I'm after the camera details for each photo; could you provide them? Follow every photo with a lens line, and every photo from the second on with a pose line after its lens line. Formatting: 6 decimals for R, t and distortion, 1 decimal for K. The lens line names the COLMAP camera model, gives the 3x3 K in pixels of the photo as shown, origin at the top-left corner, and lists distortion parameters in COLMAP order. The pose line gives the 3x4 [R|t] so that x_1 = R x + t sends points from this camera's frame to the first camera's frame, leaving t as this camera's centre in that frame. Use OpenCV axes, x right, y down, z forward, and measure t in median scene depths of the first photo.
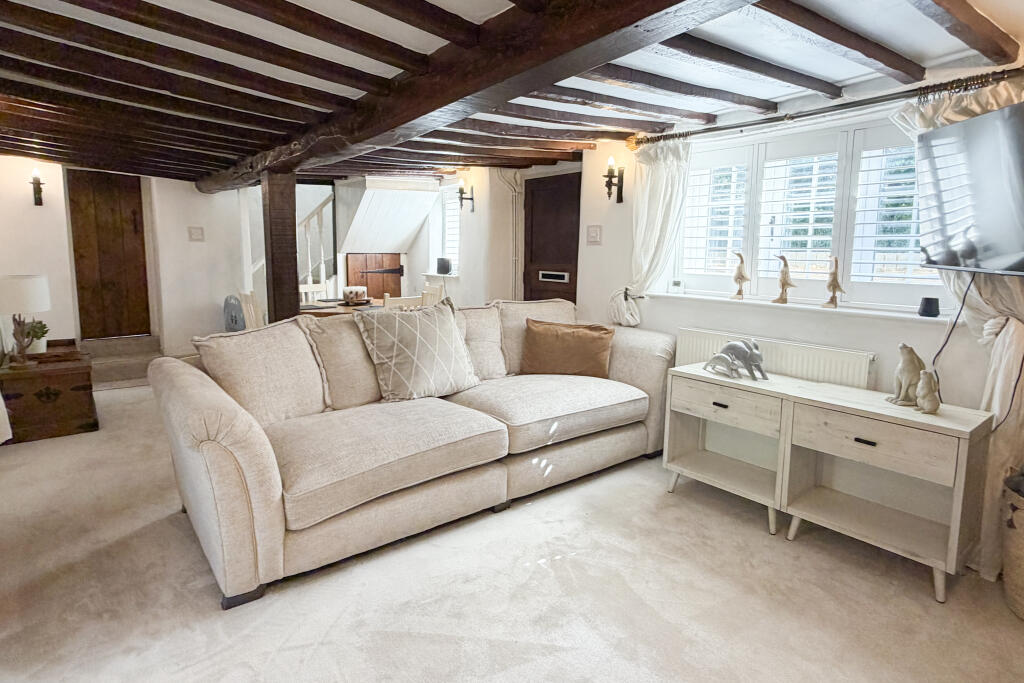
lens RADIAL K [[564.3, 0, 512.0], [0, 564.3, 341.5], [0, 0, 1]] dist [0.002206, 0.000547]
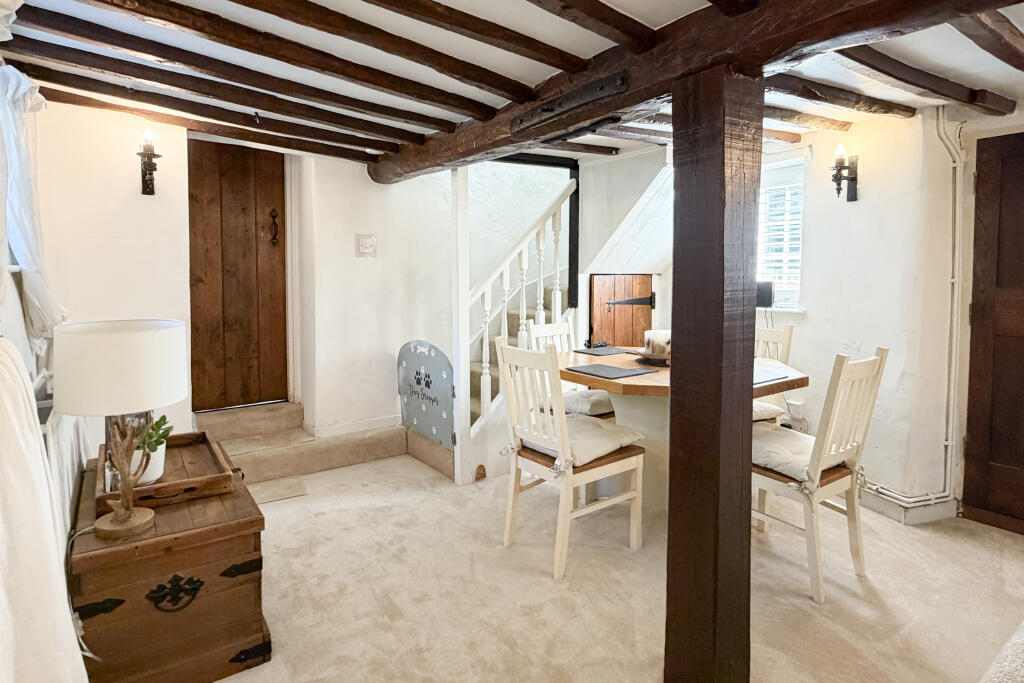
lens RADIAL K [[580.6, 0, 512.0], [0, 580.6, 341.5], [0, 0, 1]] dist [0.001226, 0.000491]
pose [[0.996347, 0.003407, -0.085327, -0.340648], [-0.007133, 0.999032, -0.043398, -0.055004], [0.085096, 0.043848, 0.995407, 0.367125]]
